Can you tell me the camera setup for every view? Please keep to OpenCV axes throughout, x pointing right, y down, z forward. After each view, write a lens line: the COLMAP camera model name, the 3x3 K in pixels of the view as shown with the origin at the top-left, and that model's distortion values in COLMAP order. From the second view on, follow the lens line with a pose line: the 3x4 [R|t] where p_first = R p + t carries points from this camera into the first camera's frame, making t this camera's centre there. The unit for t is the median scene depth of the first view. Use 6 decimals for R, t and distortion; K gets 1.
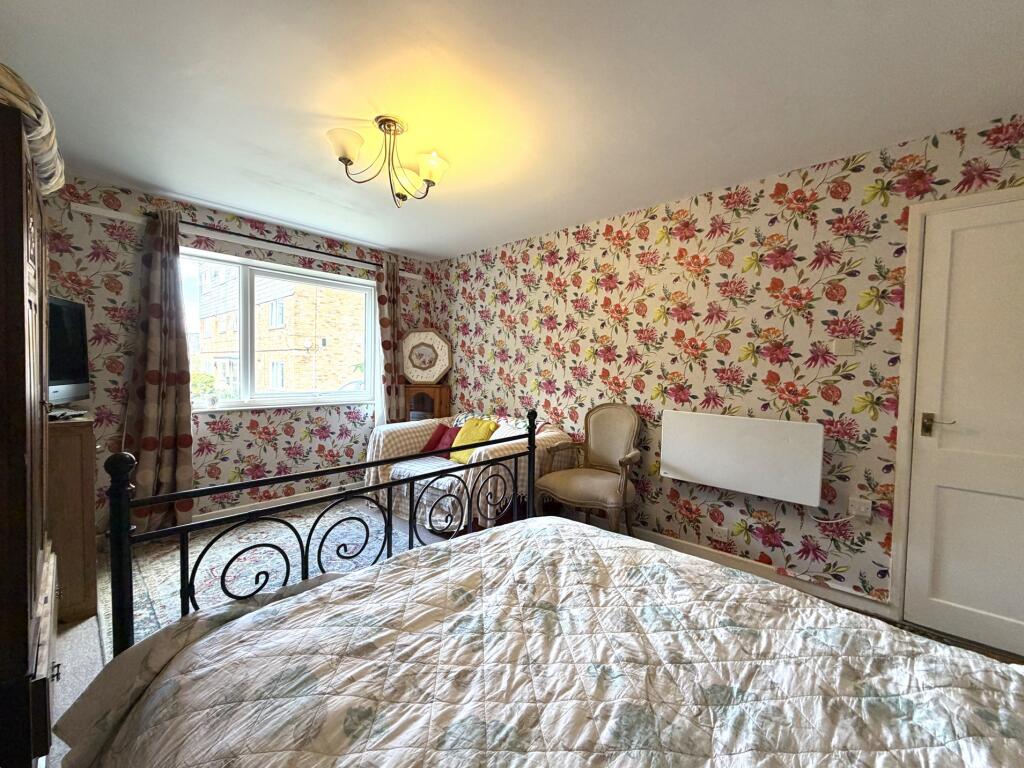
lens RADIAL K [[406.9, 0, 516.0], [0, 406.9, 381.4], [0, 0, 1]] dist [-0.001383, 0.001214]
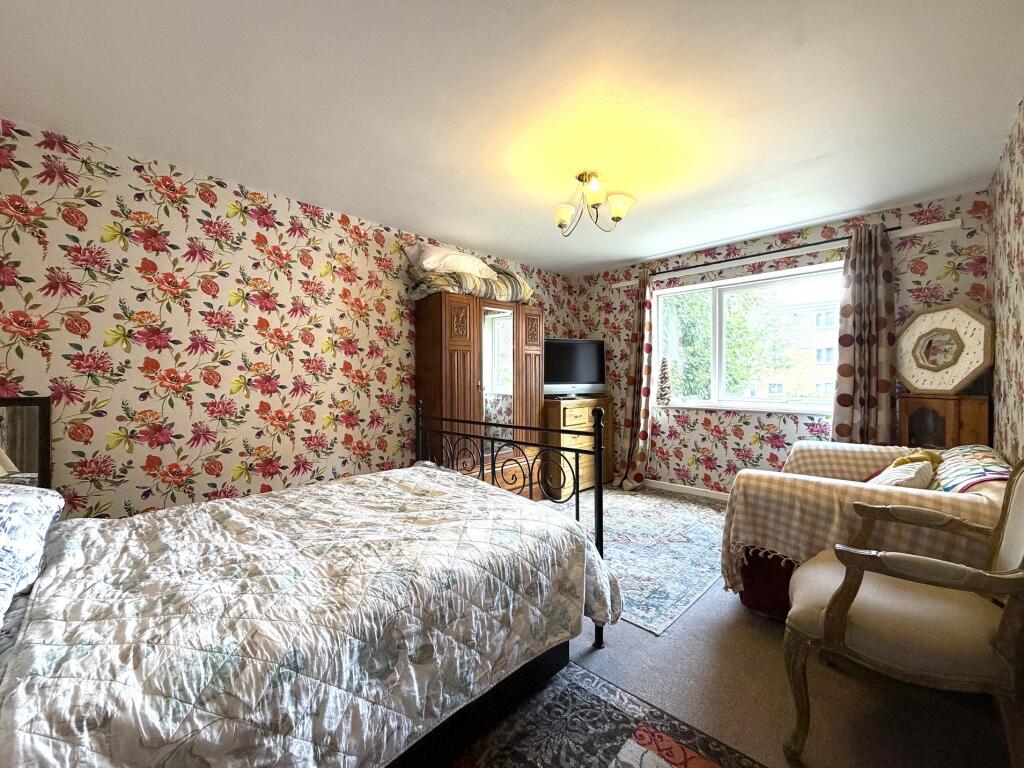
lens RADIAL K [[406.9, 0, 515.2], [0, 406.9, 381.2], [0, 0, 1]] dist [-0.001383, 0.001214]
pose [[-0.026477, -0.009228, -0.999607, 0.544545], [-0.027501, 0.999586, -0.008499, 0.013634], [0.999271, 0.027266, -0.026720, 0.474248]]
